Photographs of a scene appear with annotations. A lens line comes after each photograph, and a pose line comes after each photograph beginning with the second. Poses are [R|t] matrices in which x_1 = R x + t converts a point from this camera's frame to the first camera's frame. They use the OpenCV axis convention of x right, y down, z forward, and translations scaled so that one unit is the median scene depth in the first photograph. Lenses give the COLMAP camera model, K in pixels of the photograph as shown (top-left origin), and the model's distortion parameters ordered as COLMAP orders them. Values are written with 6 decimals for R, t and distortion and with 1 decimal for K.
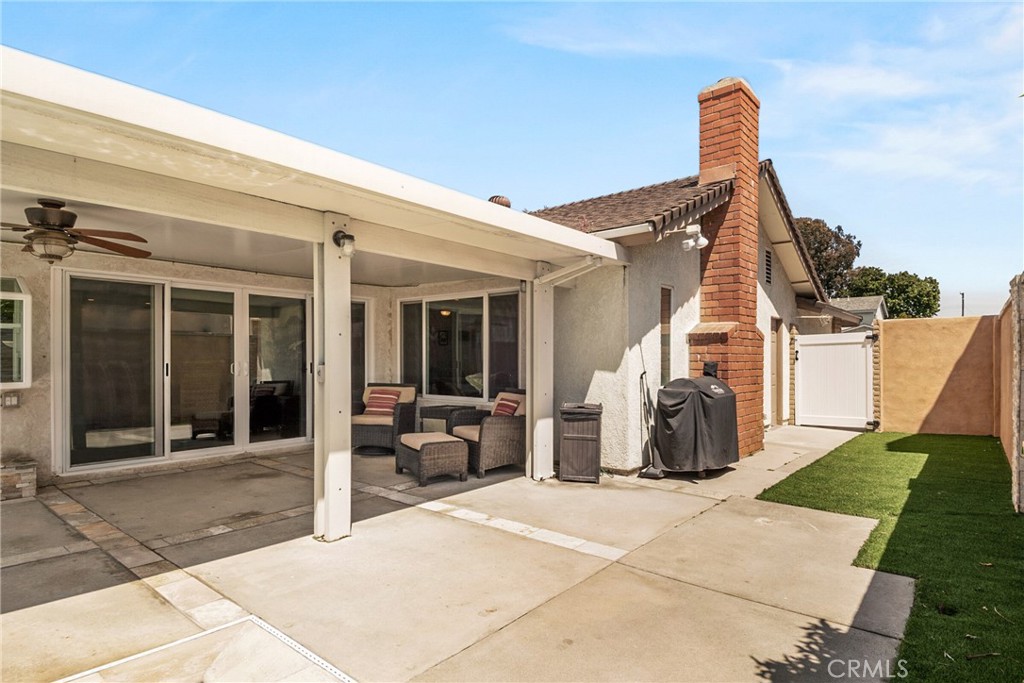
lens RADIAL K [[534.4, 0, 514.9], [0, 534.4, 363.3], [0, 0, 1]] dist [0.040538, -0.026140]
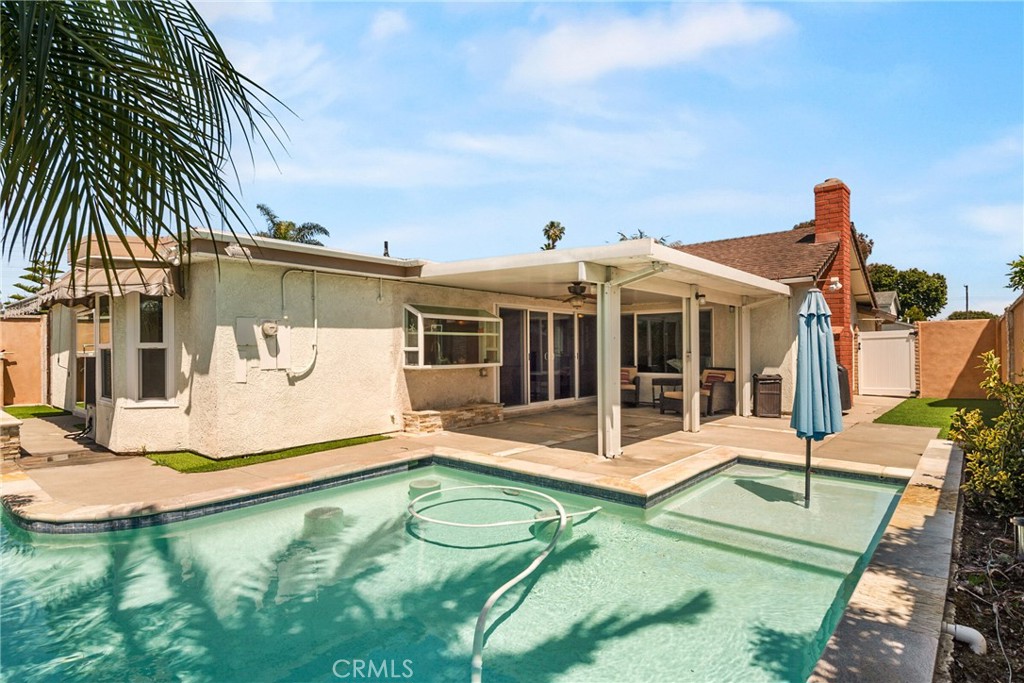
lens RADIAL K [[534.4, 0, 523.5], [0, 534.4, 347.2], [0, 0, 1]] dist [0.040538, -0.026140]
pose [[0.999967, -0.006464, 0.004925, -0.624379], [0.006537, 0.999867, -0.014947, 0.005707], [-0.004827, 0.014978, 0.999876, -0.713135]]
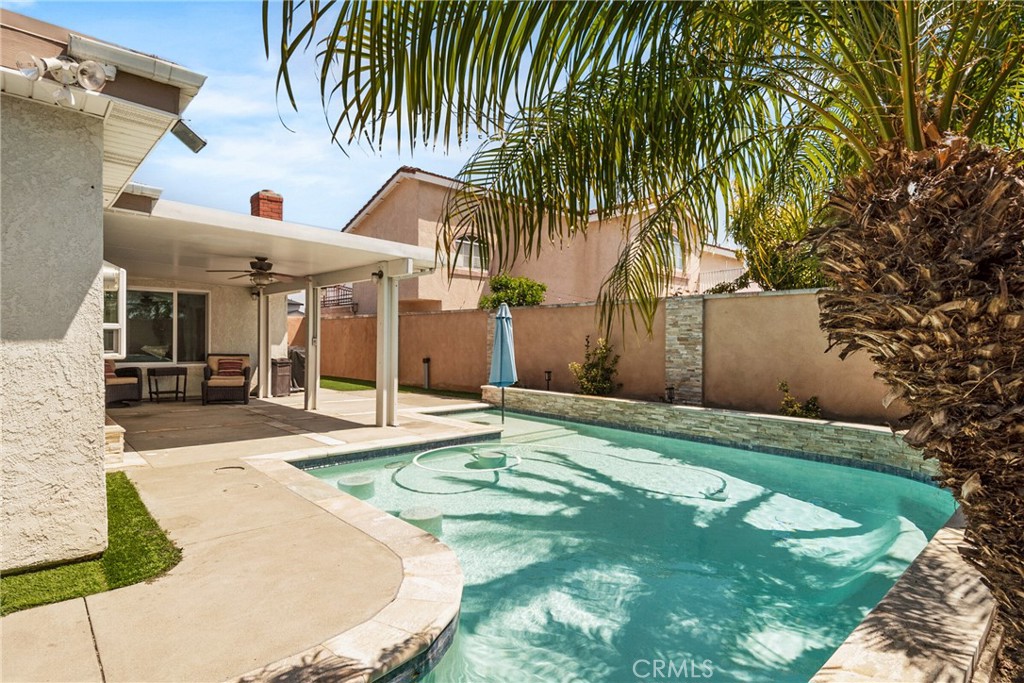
lens RADIAL K [[534.4, 0, 526.1], [0, 534.4, 344.7], [0, 0, 1]] dist [0.040538, -0.026140]
pose [[0.112494, -0.007356, 0.993625, -1.585472], [0.001872, 0.999972, 0.007191, 0.010767], [-0.993651, 0.001051, 0.112505, -0.134675]]
